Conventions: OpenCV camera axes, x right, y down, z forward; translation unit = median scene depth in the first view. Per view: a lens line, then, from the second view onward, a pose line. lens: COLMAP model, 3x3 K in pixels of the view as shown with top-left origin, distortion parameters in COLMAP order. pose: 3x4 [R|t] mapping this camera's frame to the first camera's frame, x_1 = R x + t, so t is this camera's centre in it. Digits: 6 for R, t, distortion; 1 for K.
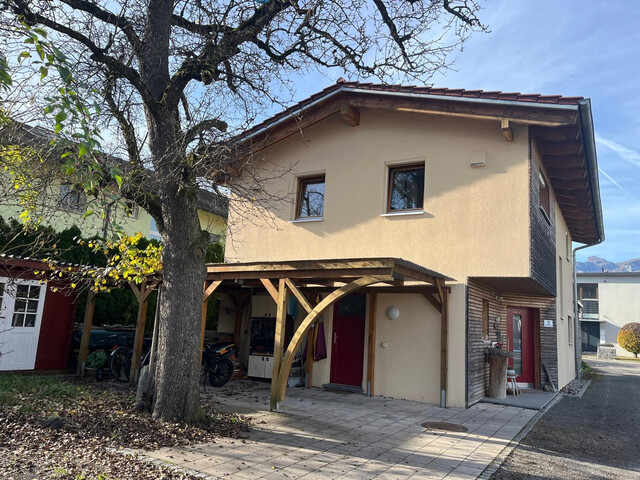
lens RADIAL K [[493.7, 0, 319.8], [0, 493.7, 242.3], [0, 0, 1]] dist [-0.004009, 0.009407]
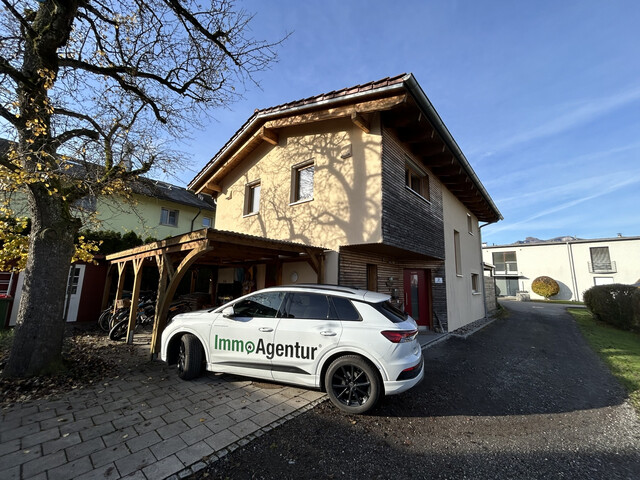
lens RADIAL K [[259.3, 0, 321.7], [0, 259.3, 239.6], [0, 0, 1]] dist [-0.010006, -0.000019]
pose [[0.983557, -0.061095, -0.169949, 0.282175], [0.060538, 0.998130, -0.008460, 0.043977], [0.170148, -0.001968, 0.985417, 0.273263]]
